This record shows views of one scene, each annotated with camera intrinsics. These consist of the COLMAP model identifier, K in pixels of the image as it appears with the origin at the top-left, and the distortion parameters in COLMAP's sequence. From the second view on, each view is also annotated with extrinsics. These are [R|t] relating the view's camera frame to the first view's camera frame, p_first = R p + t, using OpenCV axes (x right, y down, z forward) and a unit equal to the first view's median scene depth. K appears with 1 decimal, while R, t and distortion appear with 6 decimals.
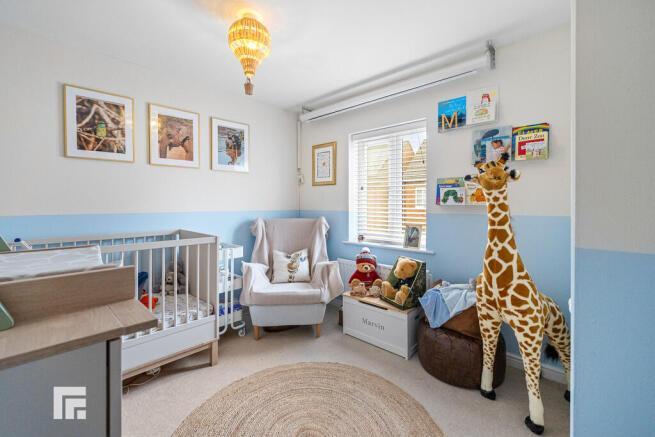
lens RADIAL K [[284.4, 0, 328.3], [0, 284.4, 205.6], [0, 0, 1]] dist [-0.000477, 0.000010]
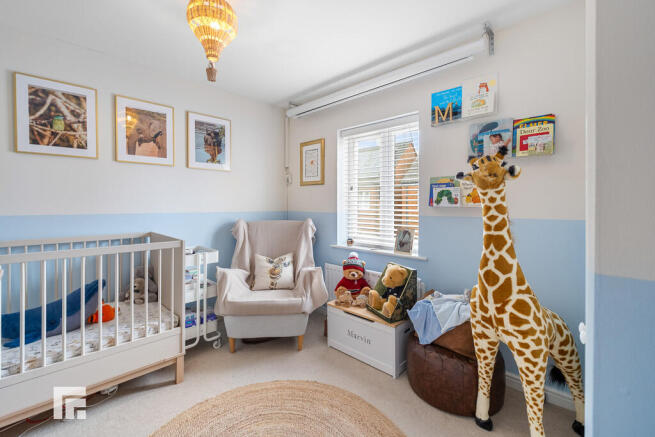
lens RADIAL K [[284.6, 0, 326.7], [0, 284.6, 205.9], [0, 0, 1]] dist [-0.000254, -0.000041]
pose [[0.999869, 0.003772, -0.015714, 0.077969], [-0.003825, 0.999987, -0.003351, -0.000035], [0.015701, 0.003411, 0.999871, 0.100113]]
